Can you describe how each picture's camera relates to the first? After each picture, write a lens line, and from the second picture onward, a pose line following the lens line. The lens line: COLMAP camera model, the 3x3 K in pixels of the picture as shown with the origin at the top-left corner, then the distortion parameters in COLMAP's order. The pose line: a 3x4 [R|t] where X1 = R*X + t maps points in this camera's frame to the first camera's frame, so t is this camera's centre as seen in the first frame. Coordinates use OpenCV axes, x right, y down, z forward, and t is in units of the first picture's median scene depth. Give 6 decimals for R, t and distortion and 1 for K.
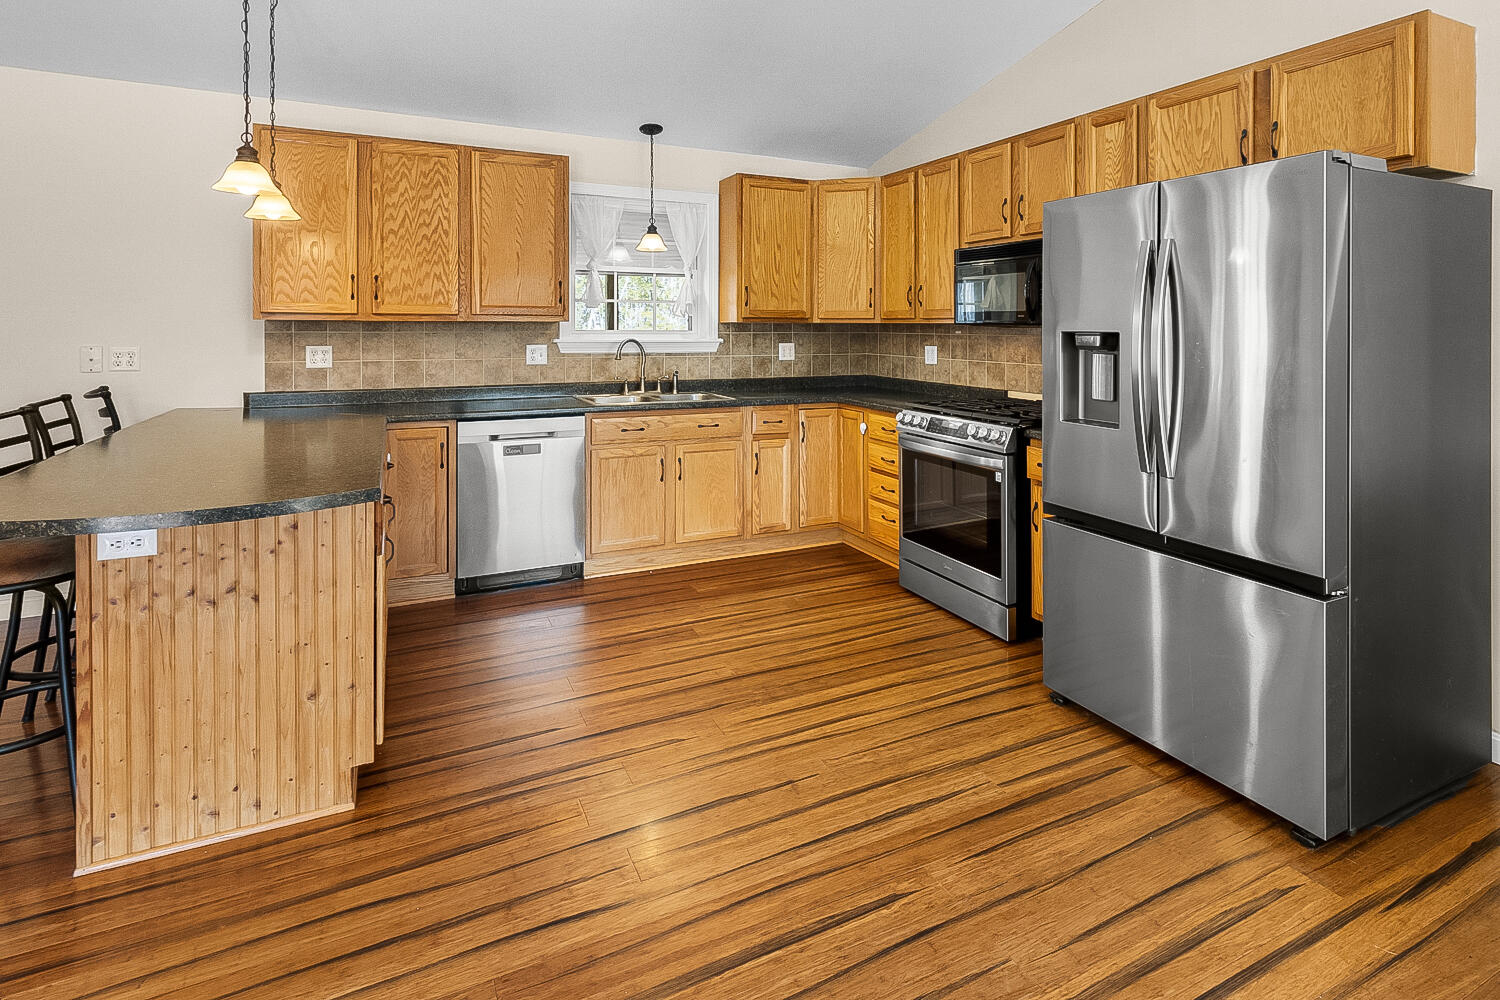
lens RADIAL K [[745.7, 0, 760.1], [0, 745.7, 336.7], [0, 0, 1]] dist [0.010842, -0.003423]
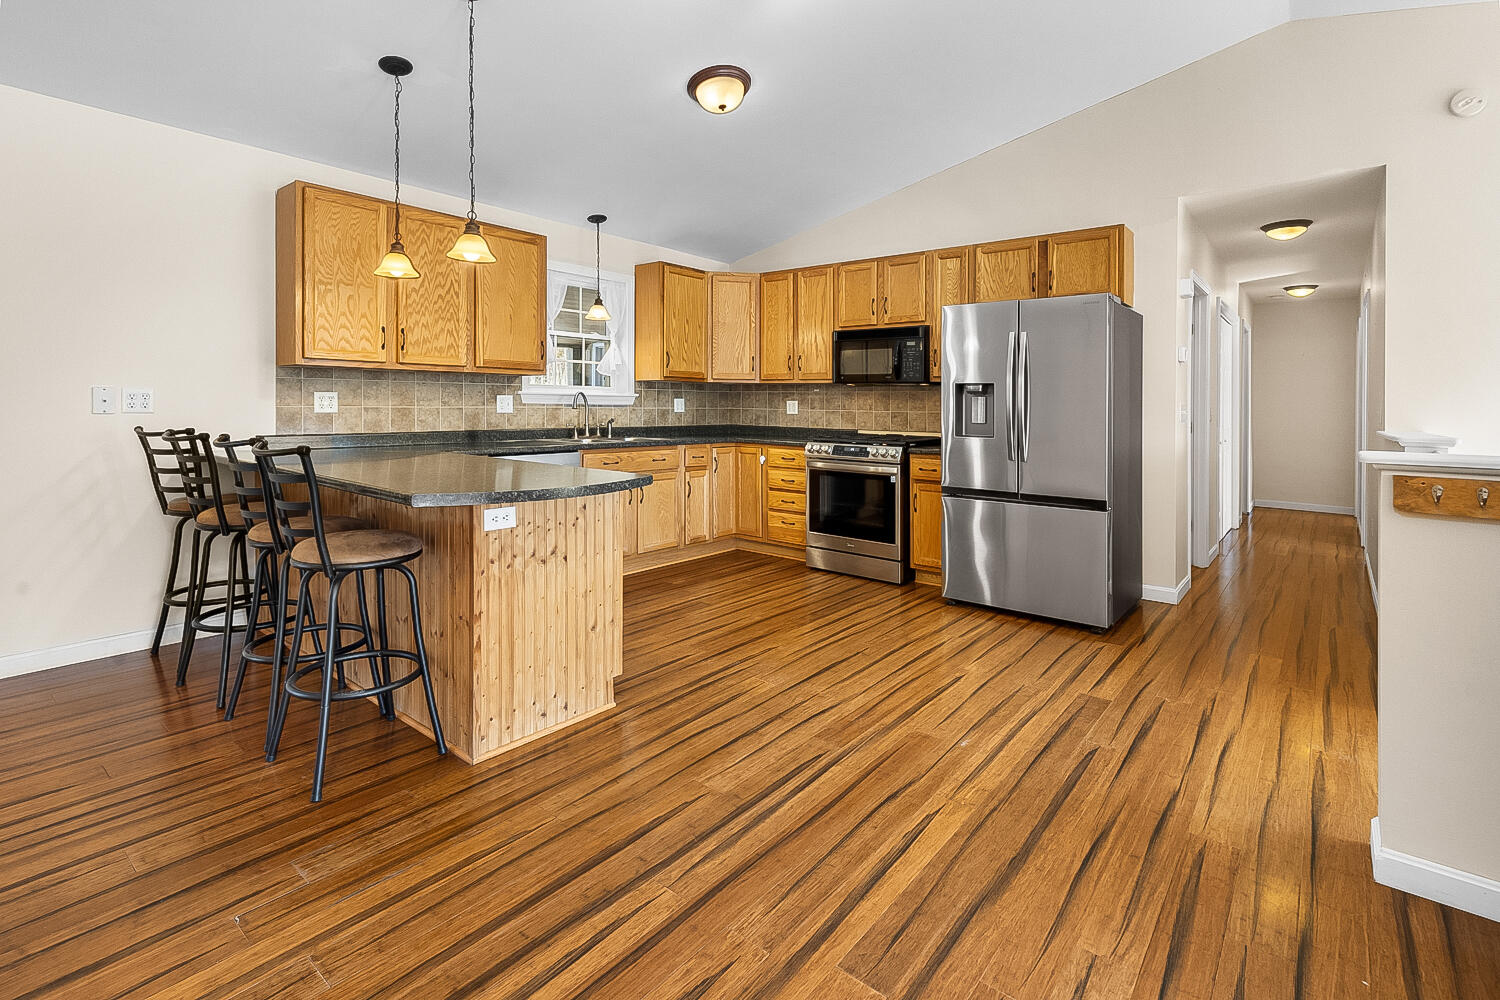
lens RADIAL K [[704.8, 0, 756.0], [0, 704.8, 409.3], [0, 0, 1]] dist [0.005726, -0.000966]
pose [[0.906105, 0.001960, 0.423047, -0.451852], [-0.001304, 0.999997, -0.001840, 0.036999], [-0.423050, 0.001115, 0.906106, -0.167372]]
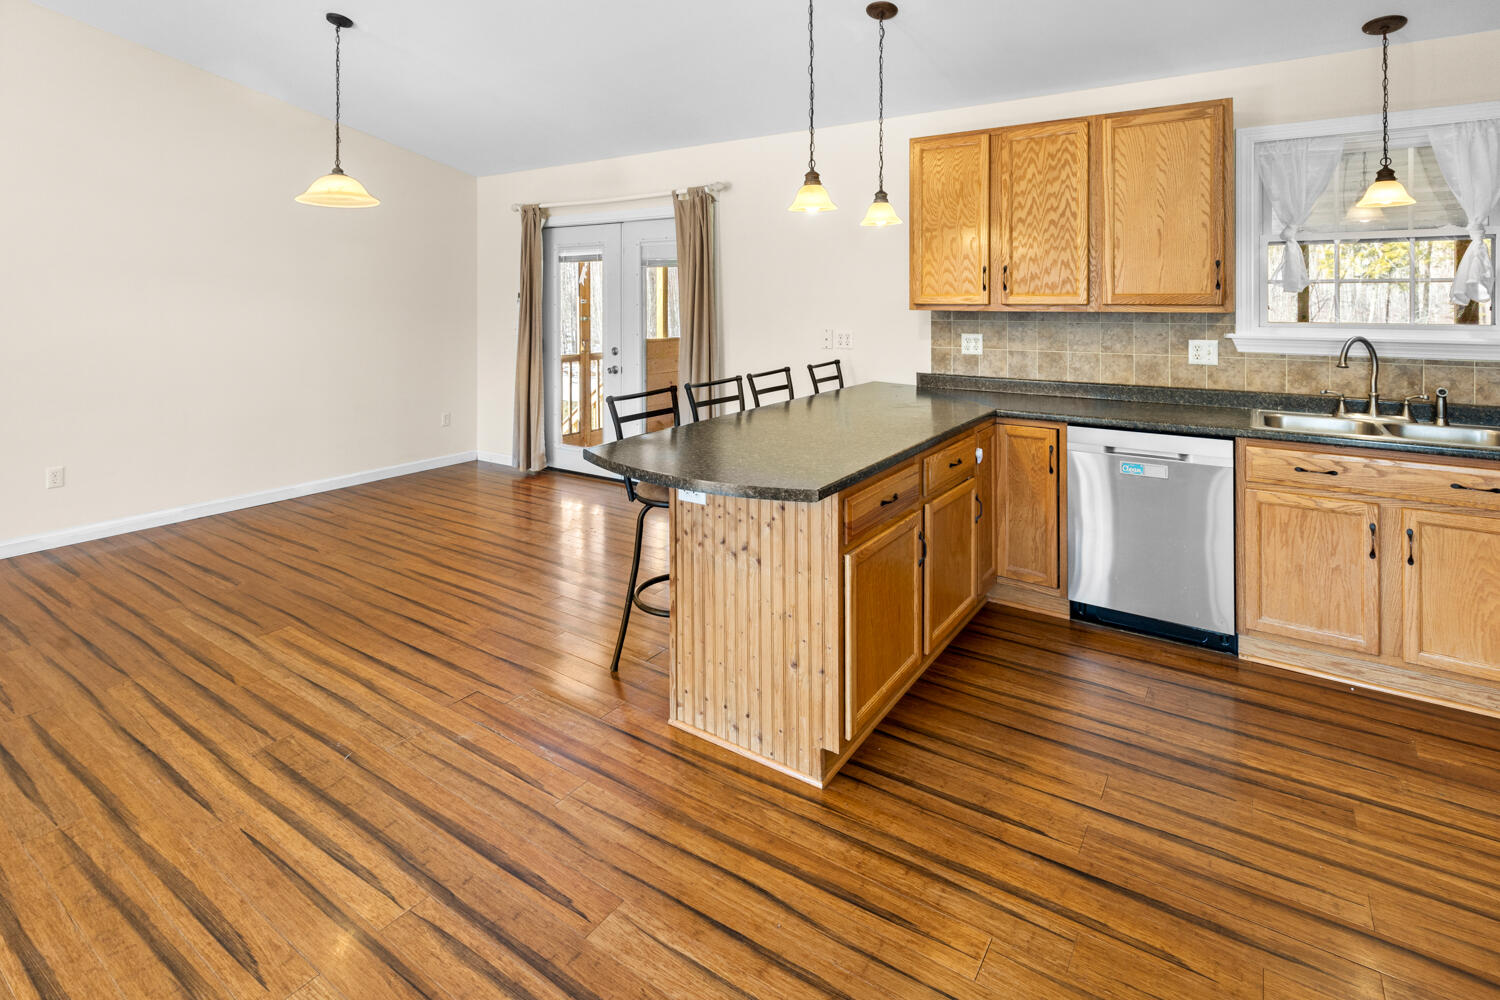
lens RADIAL K [[745.7, 0, 762.7], [0, 745.7, 292.2], [0, 0, 1]] dist [0.010842, -0.003423]
pose [[0.504713, -0.008996, -0.863240, 0.175279], [-0.005584, 0.999891, -0.013686, -0.029595], [0.863269, 0.011728, 0.504607, 0.201881]]
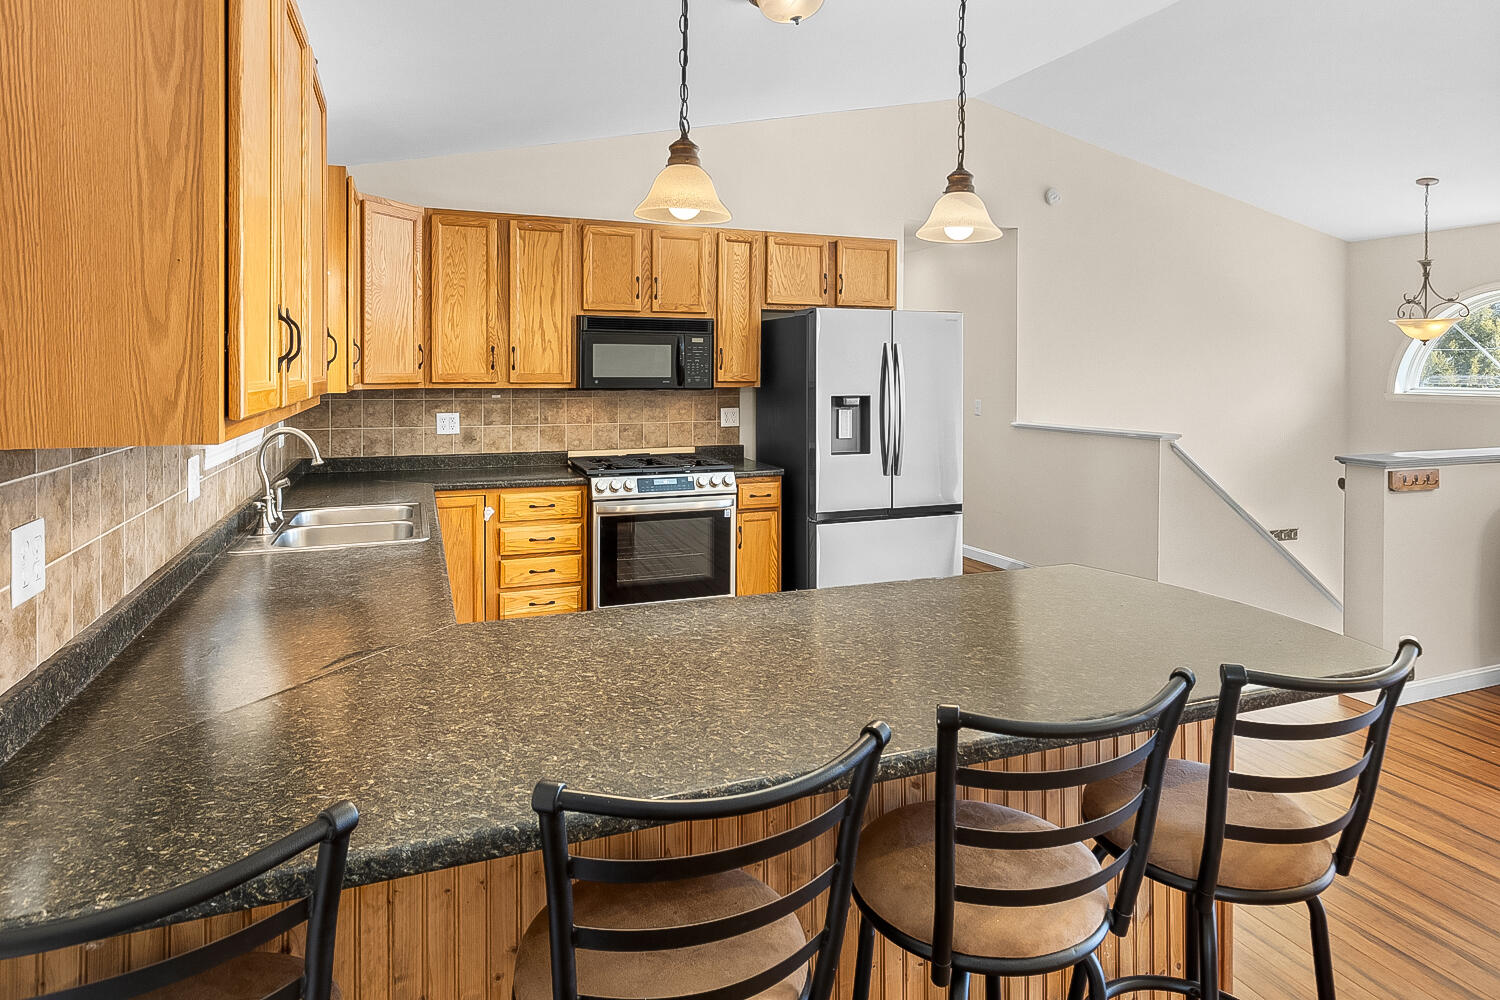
lens RADIAL K [[834.3, 0, 744.1], [0, 834.3, 386.2], [0, 0, 1]] dist [-0.001607, -0.001222]
pose [[0.092209, -0.023271, 0.995468, -0.852012], [0.011851, 0.999682, 0.022272, -0.043818], [-0.995669, 0.009744, 0.092455, 0.680173]]
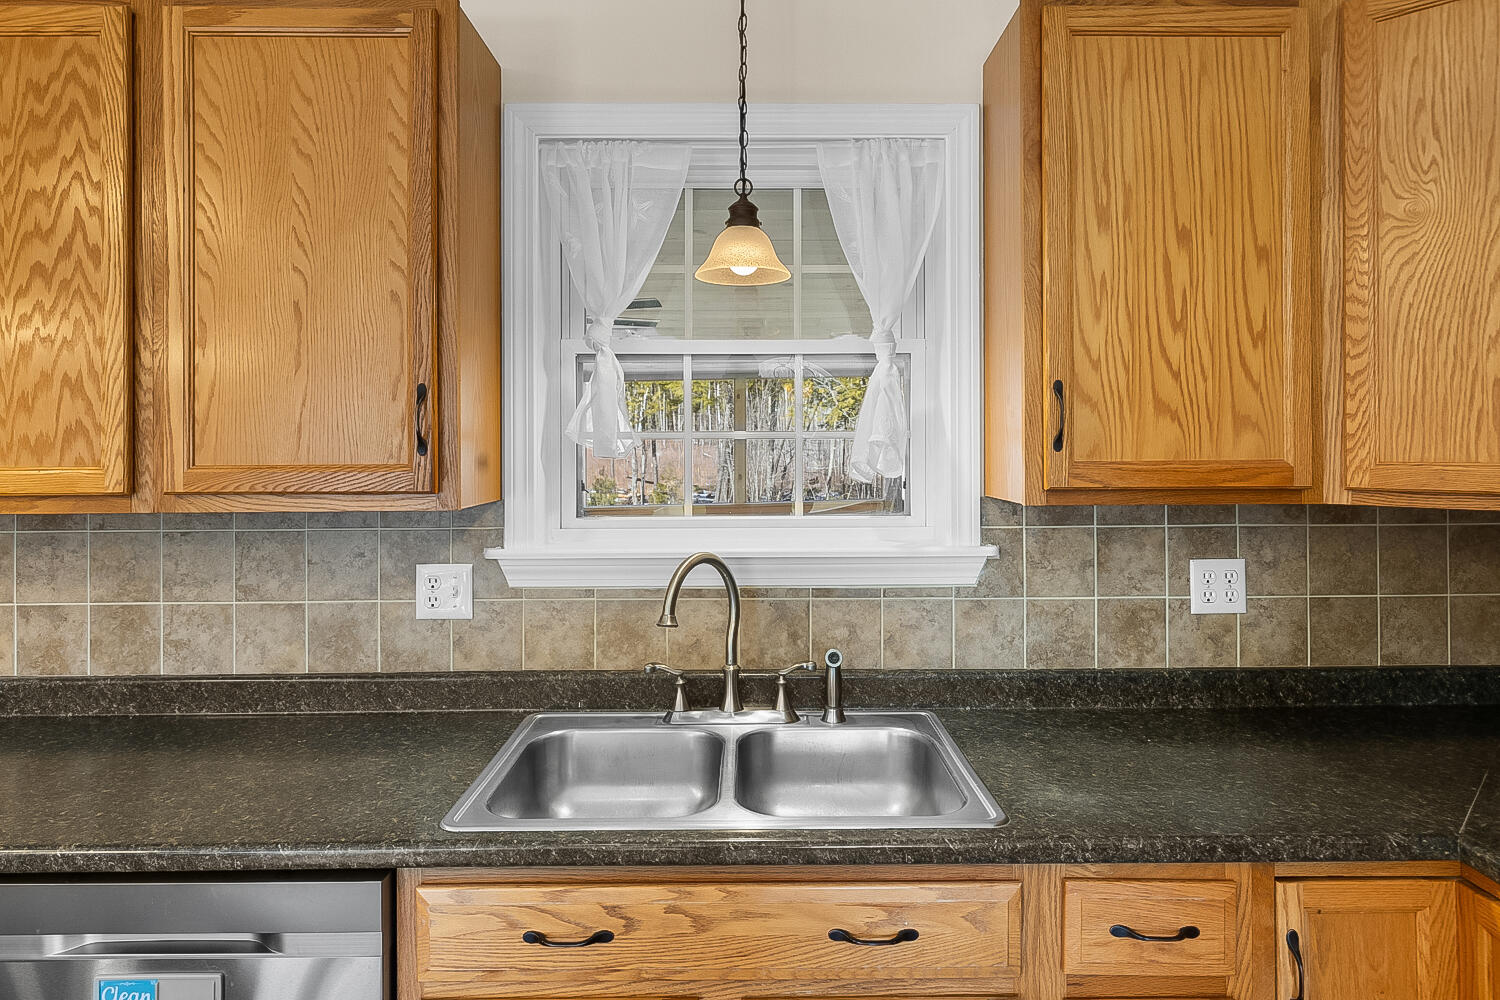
lens RADIAL K [[870.1, 0, 762.6], [0, 870.1, 441.8], [0, 0, 1]] dist [-0.005474, 0.002839]
pose [[0.902478, -0.010302, -0.430612, 0.026989], [0.002320, 0.999816, -0.019058, -0.044566], [0.430729, 0.016200, 0.902336, 0.756443]]
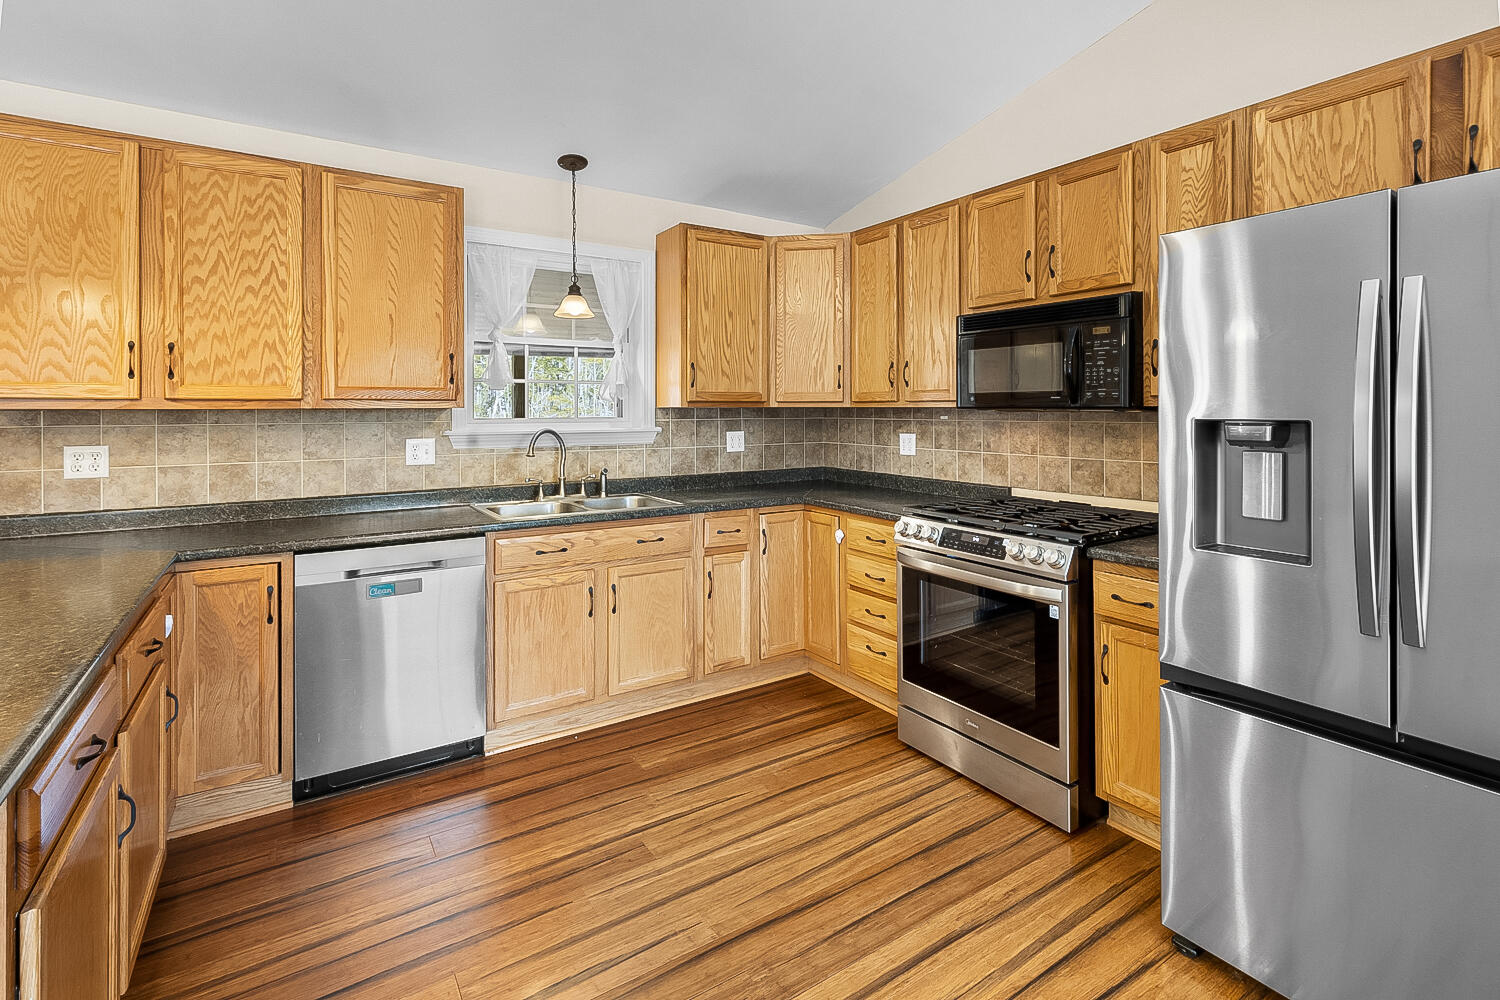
lens RADIAL K [[704.8, 0, 752.0], [0, 704.8, 413.5], [0, 0, 1]] dist [0.005726, -0.000966]
pose [[0.992406, -0.007411, 0.122782, -0.056300], [0.008342, 0.999940, -0.007073, -0.007463], [-0.122722, 0.008043, 0.992408, 0.267606]]
